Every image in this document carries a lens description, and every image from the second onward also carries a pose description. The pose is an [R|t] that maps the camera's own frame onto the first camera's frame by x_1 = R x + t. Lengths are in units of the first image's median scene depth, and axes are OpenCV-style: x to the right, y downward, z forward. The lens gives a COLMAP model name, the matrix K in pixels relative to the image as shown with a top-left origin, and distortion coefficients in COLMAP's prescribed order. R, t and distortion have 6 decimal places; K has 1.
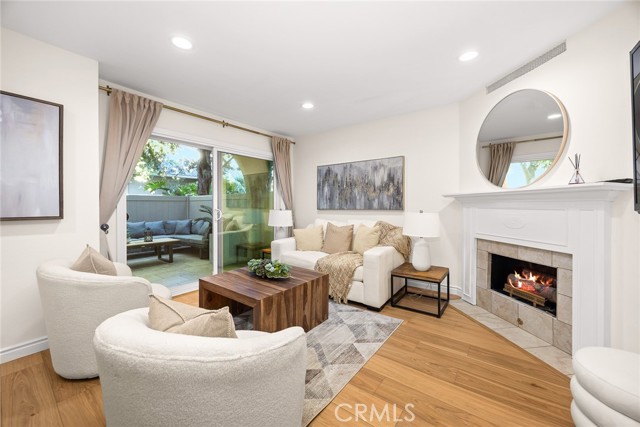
lens RADIAL K [[248.0, 0, 321.2], [0, 248.0, 207.6], [0, 0, 1]] dist [-0.002050, -0.000112]
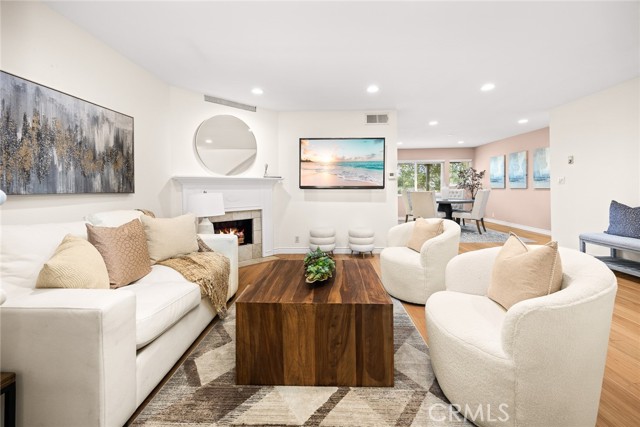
lens RADIAL K [[256.0, 0, 320.5], [0, 256.0, 188.0], [0, 0, 1]] dist [-0.000012, -0.000130]
pose [[-0.568979, 0.007216, 0.822320, -0.598747], [0.015310, 0.999881, 0.001819, 0.003379], [-0.822209, 0.013625, -0.569022, 0.994841]]
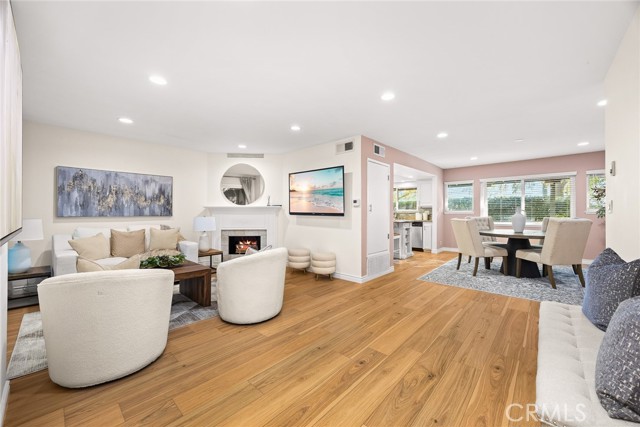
lens RADIAL K [[248.0, 0, 321.2], [0, 248.0, 207.6], [0, 0, 1]] dist [-0.002050, -0.000112]
pose [[0.103869, 0.019656, 0.994397, -0.967877], [0.008283, 0.999753, -0.020627, -0.001428], [-0.994556, 0.010379, 0.103681, 0.035497]]
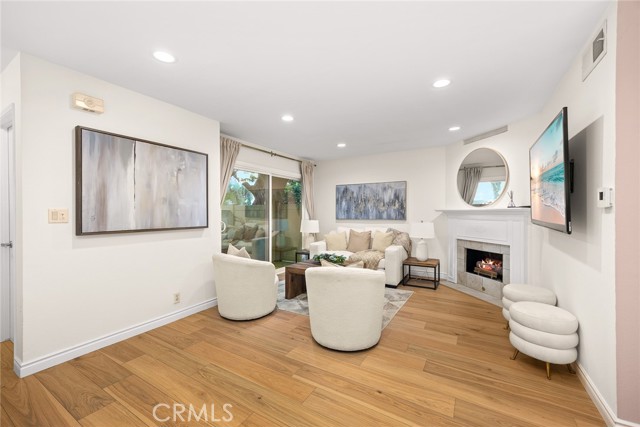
lens RADIAL K [[258.9, 0, 320.0], [0, 258.9, 213.5], [0, 0, 1]] dist [0.001204, -0.000011]
pose [[0.995365, 0.000343, 0.096166, -0.289582], [0.000108, 0.999989, -0.004691, -0.019982], [-0.096167, 0.004680, 0.995354, -0.398804]]
